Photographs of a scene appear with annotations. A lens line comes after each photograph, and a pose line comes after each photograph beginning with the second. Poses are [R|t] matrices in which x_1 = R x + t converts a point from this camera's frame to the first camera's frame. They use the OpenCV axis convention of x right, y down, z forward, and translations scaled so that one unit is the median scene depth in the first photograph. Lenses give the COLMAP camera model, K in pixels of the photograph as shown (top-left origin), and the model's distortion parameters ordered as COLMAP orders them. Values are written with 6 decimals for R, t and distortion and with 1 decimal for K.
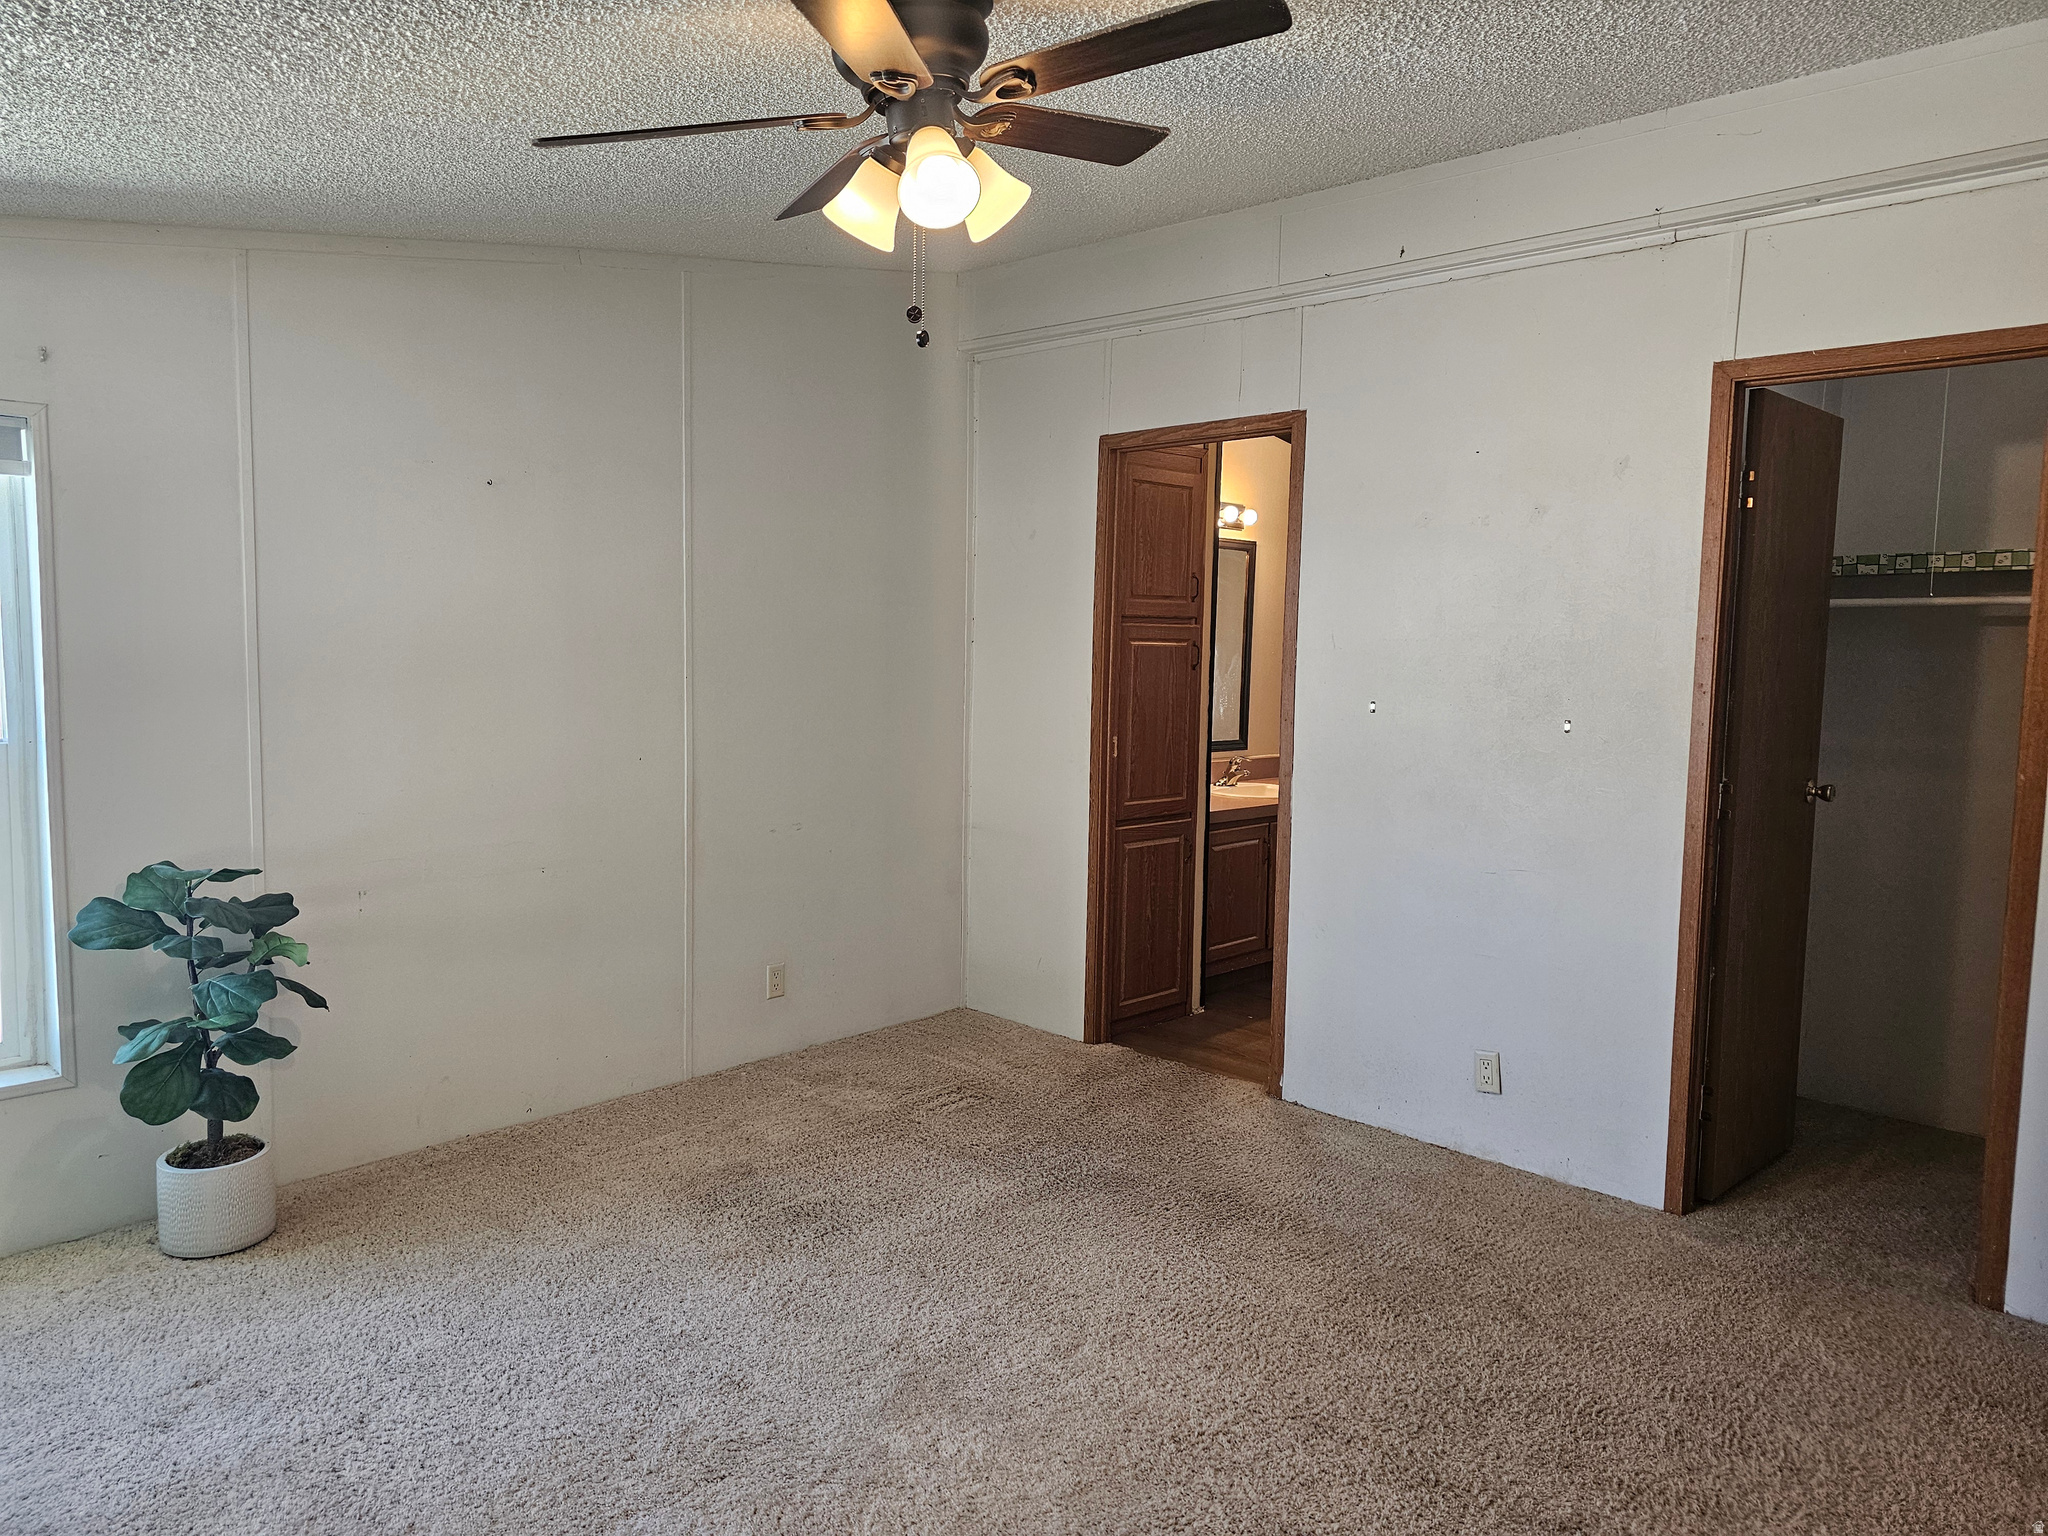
lens RADIAL K [[1368.4, 0, 1025.9], [0, 1368.4, 767.2], [0, 0, 1]] dist [0.056001, -0.047333]
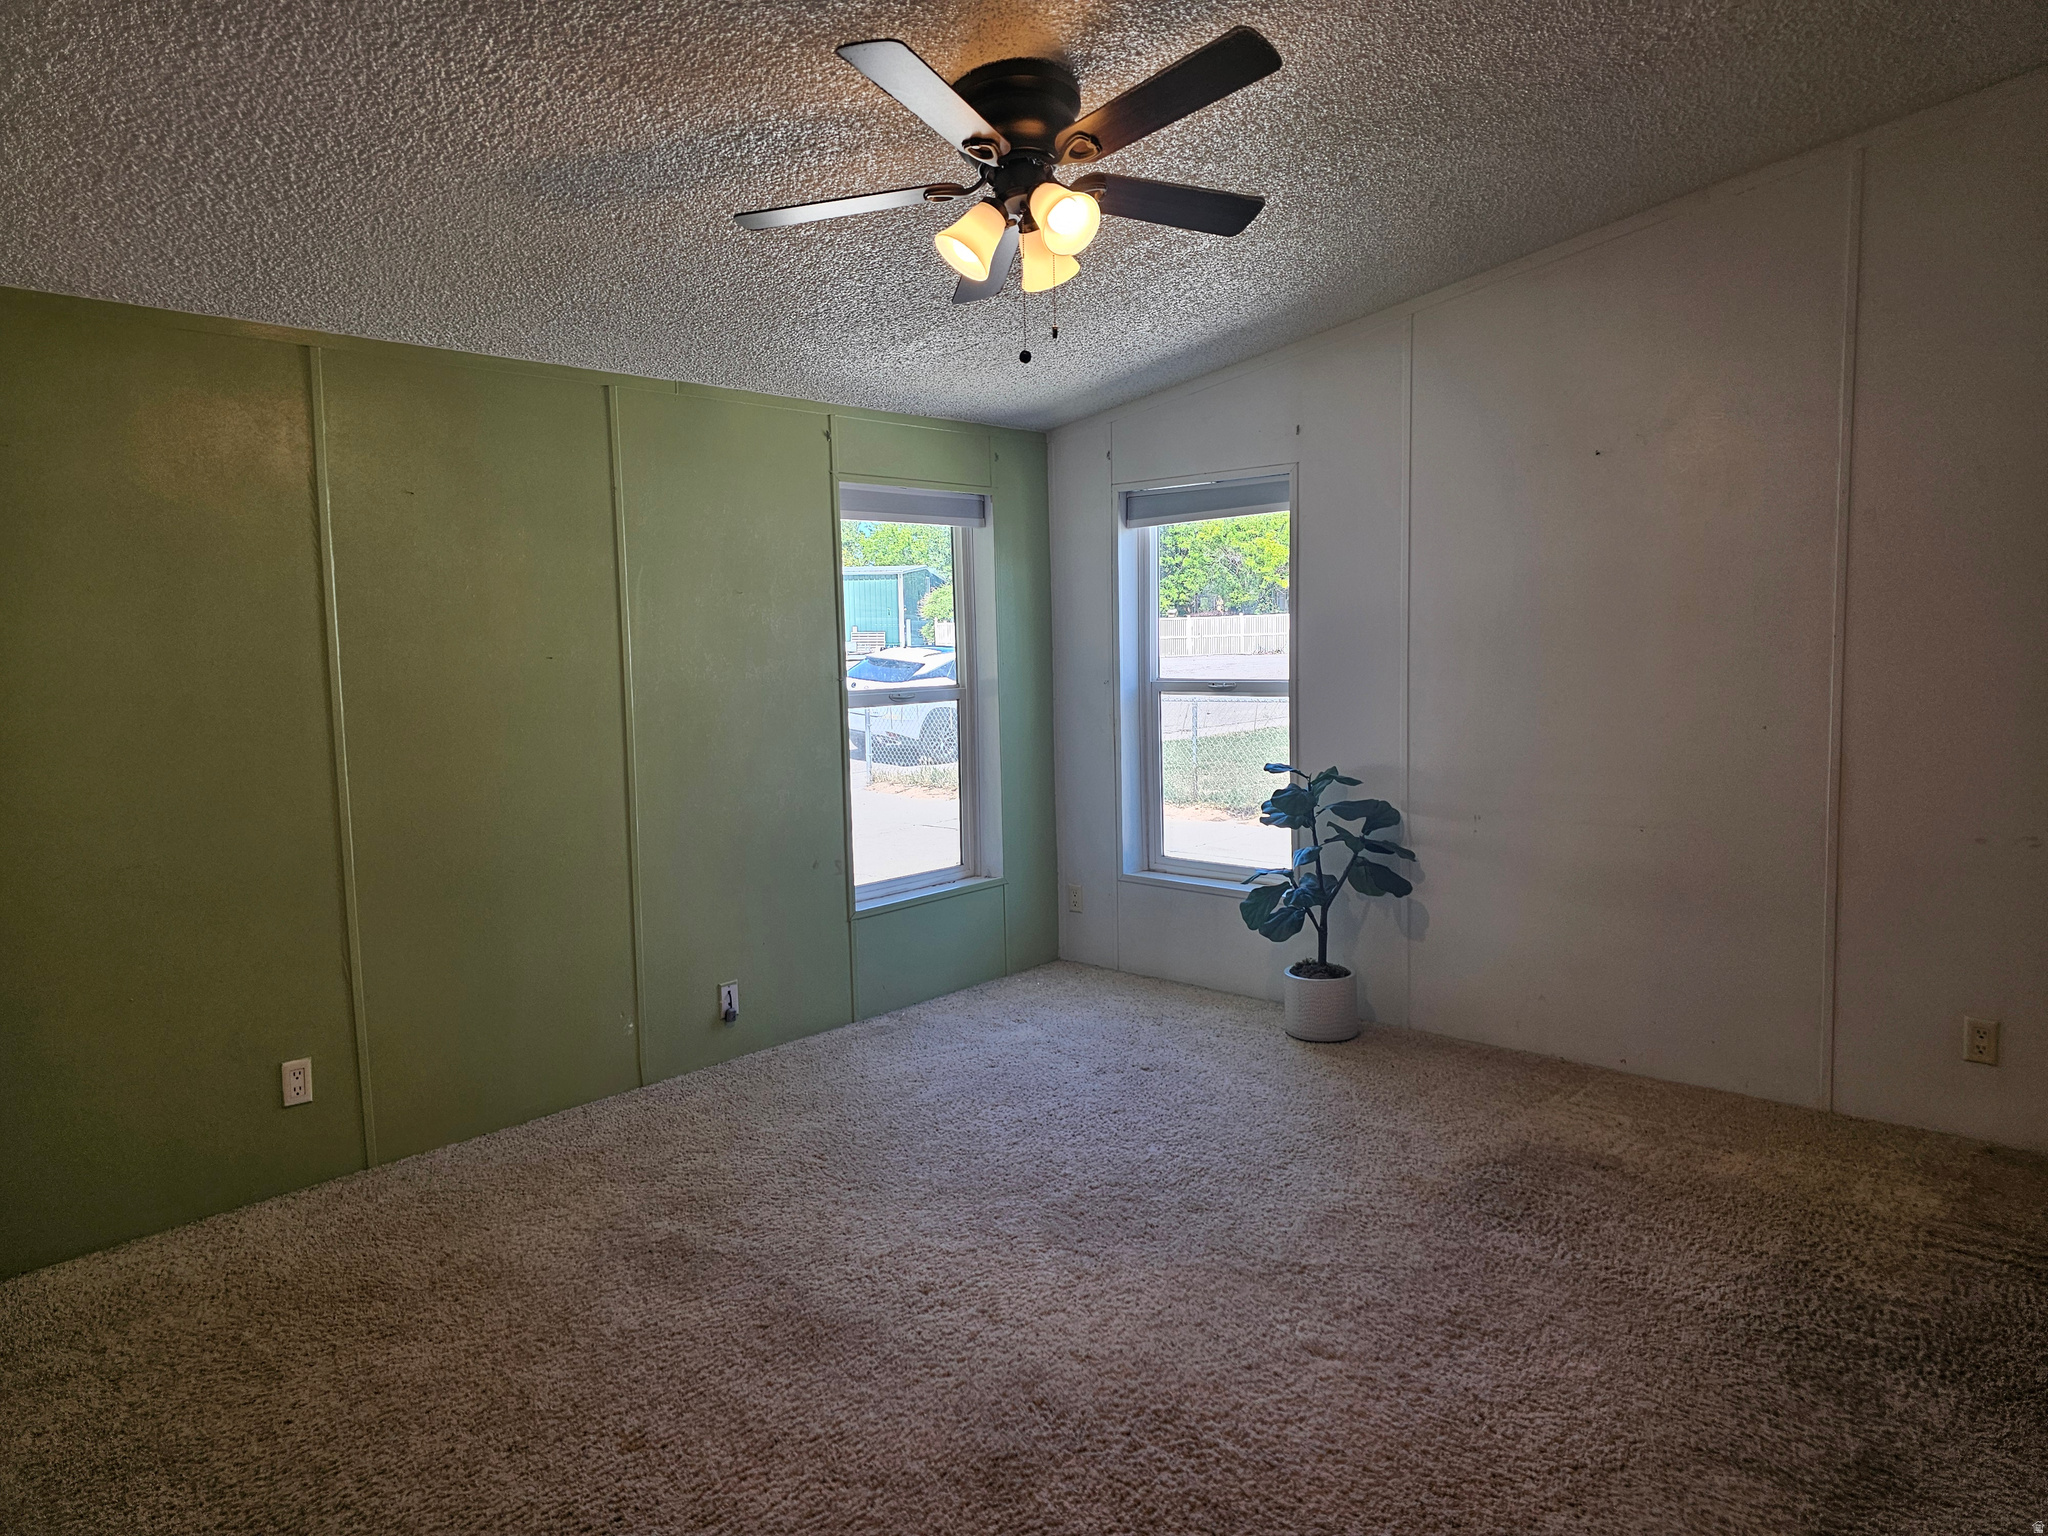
lens RADIAL K [[1368.4, 0, 1025.6], [0, 1368.4, 765.6], [0, 0, 1]] dist [0.056001, -0.047333]
pose [[0.019566, 0.084769, -0.996209, 0.615381], [-0.072844, 0.993872, 0.083139, -0.022357], [0.997151, 0.070941, 0.025621, 0.497116]]
